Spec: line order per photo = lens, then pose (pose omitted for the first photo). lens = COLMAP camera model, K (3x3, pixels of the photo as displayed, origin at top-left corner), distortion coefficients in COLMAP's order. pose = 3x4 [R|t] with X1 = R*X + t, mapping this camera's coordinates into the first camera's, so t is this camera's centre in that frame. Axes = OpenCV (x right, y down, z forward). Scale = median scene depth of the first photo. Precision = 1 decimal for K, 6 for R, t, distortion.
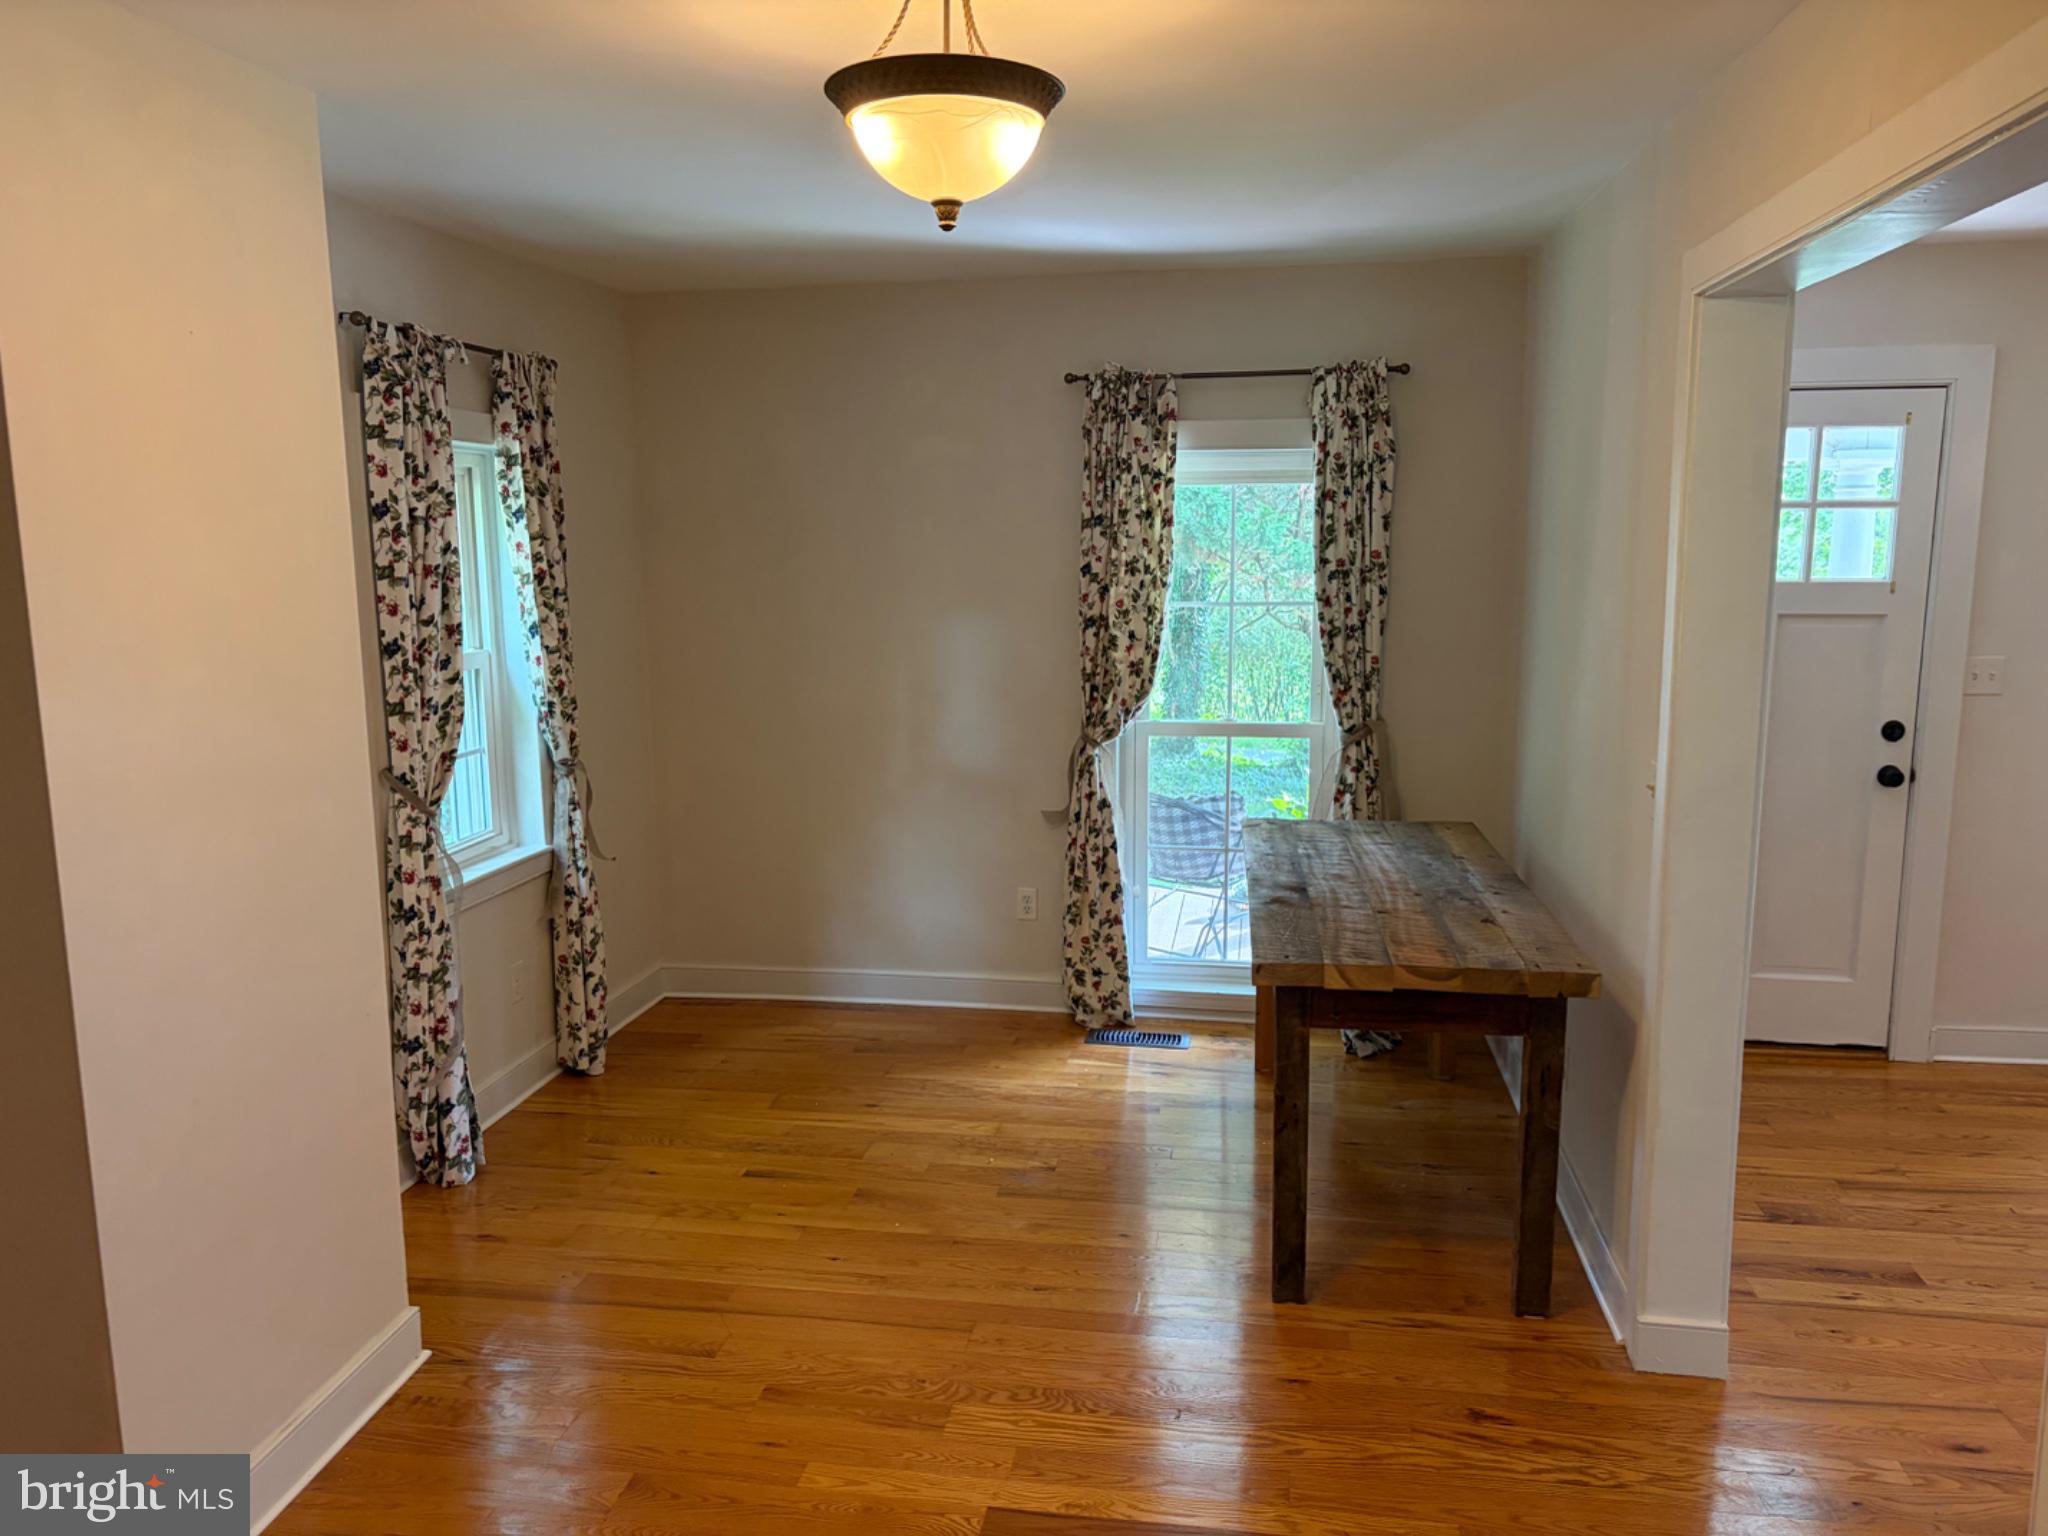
lens RADIAL K [[1543.8, 0, 1008.7], [0, 1543.8, 774.0], [0, 0, 1]] dist [0.065034, -0.068537]
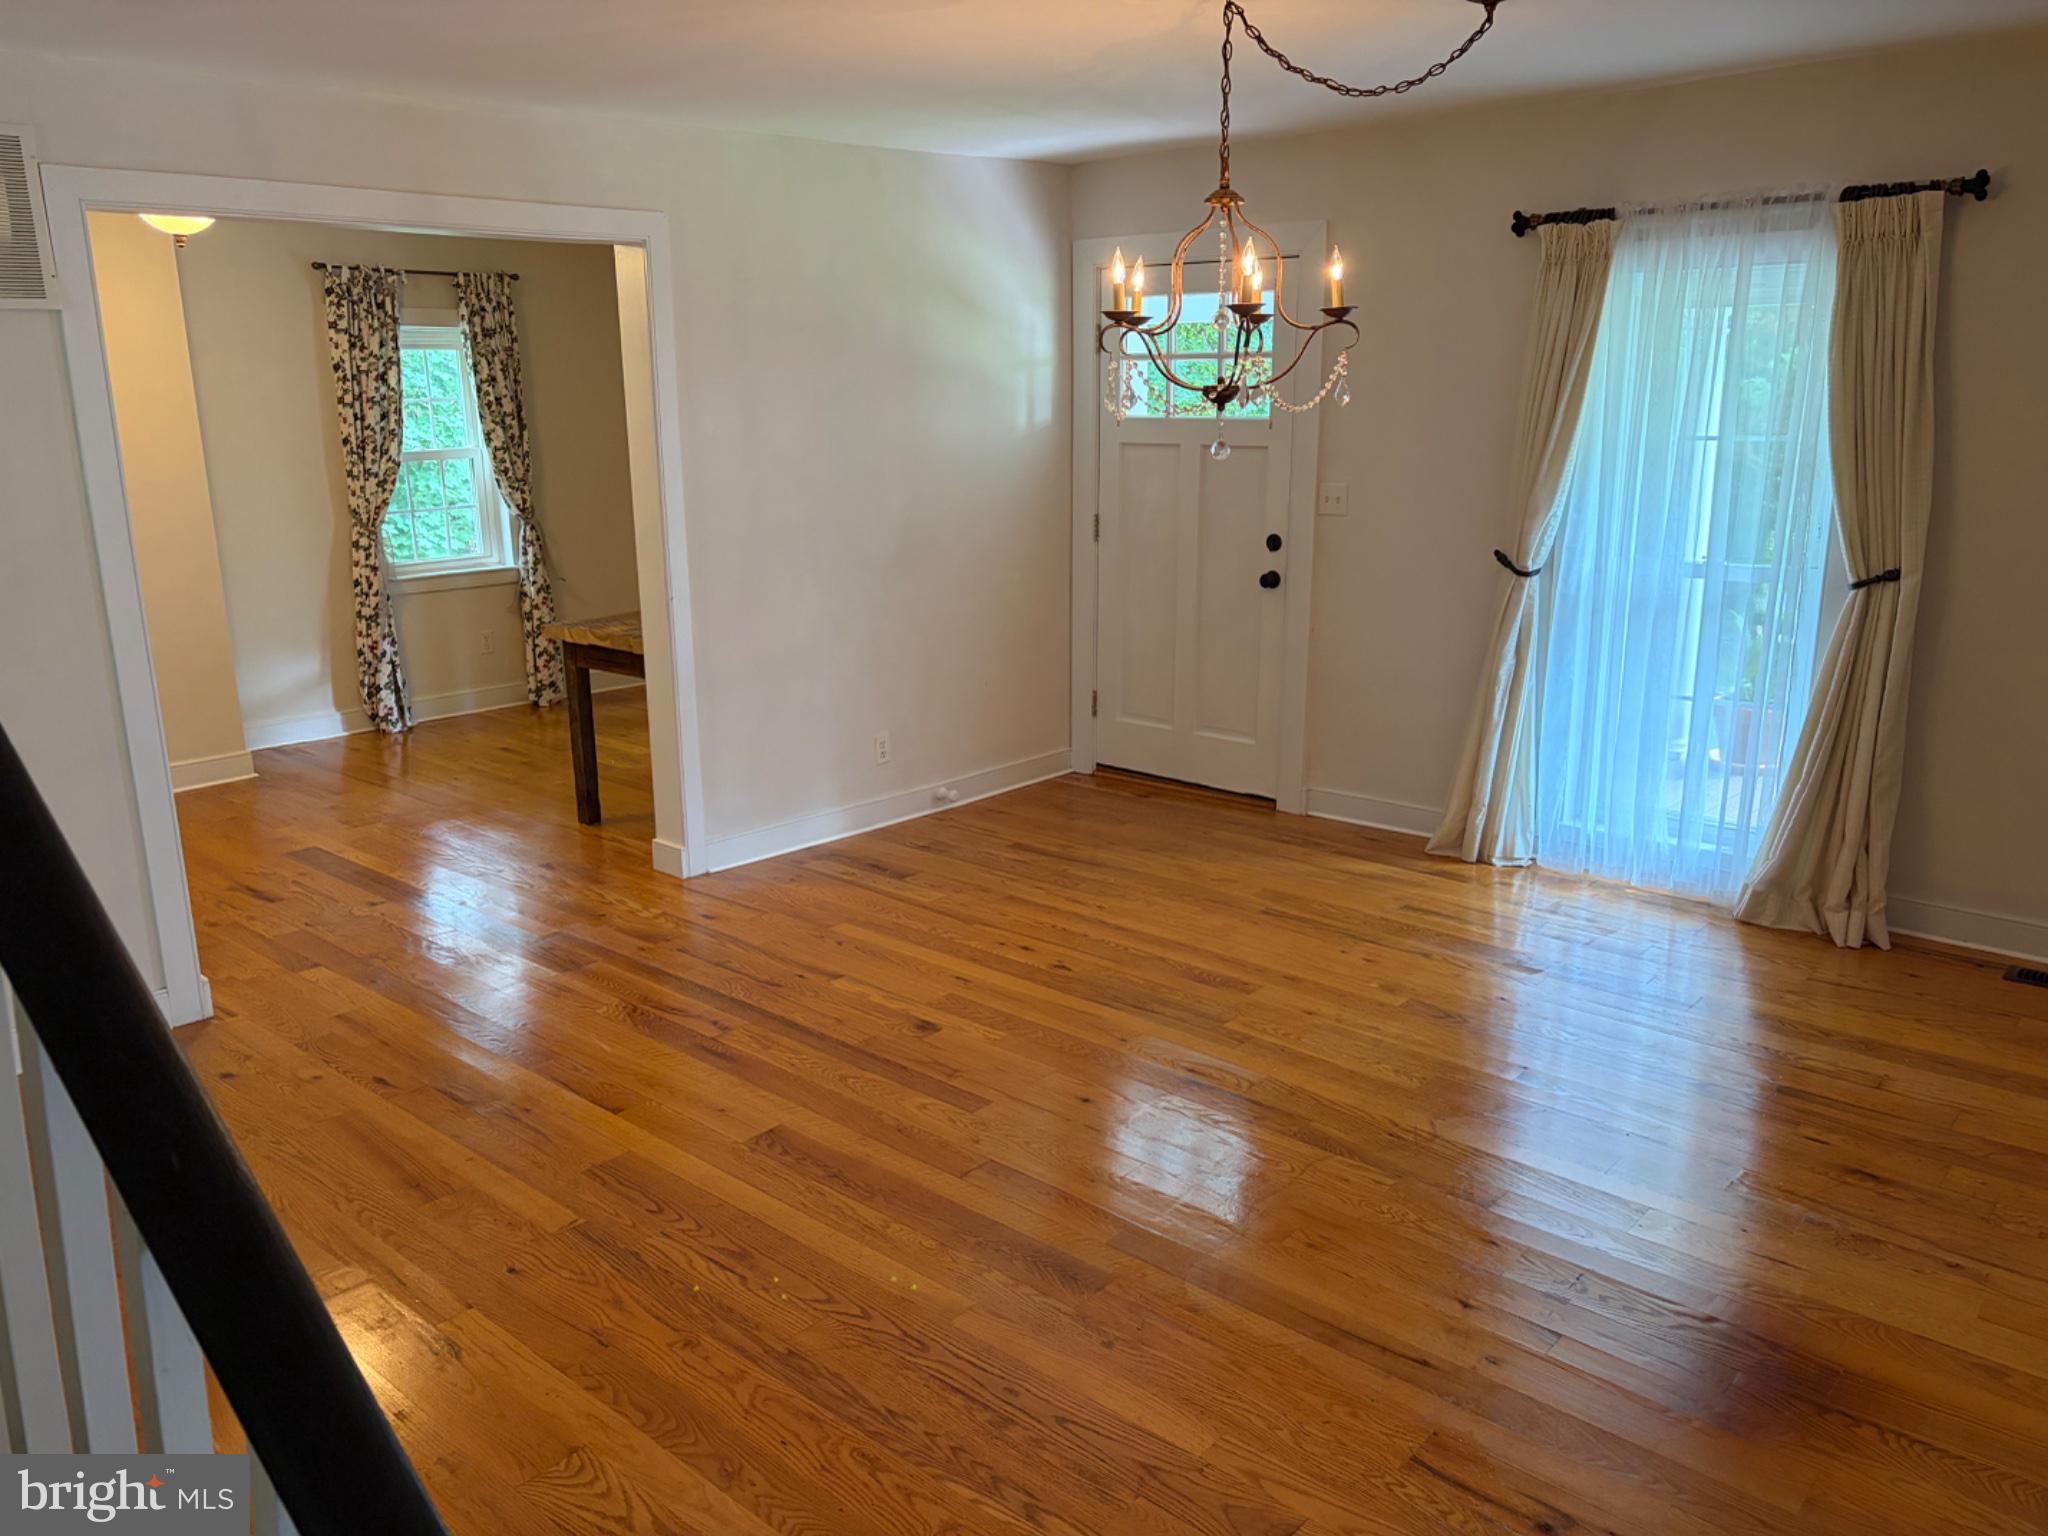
lens RADIAL K [[1543.8, 0, 1008.7], [0, 1543.8, 774.0], [0, 0, 1]] dist [0.065034, -0.068537]
pose [[0.842834, 0.130695, -0.522063, 1.298093], [-0.078295, 0.989521, 0.121319, 0.026607], [0.532448, -0.061377, 0.844235, -0.200327]]
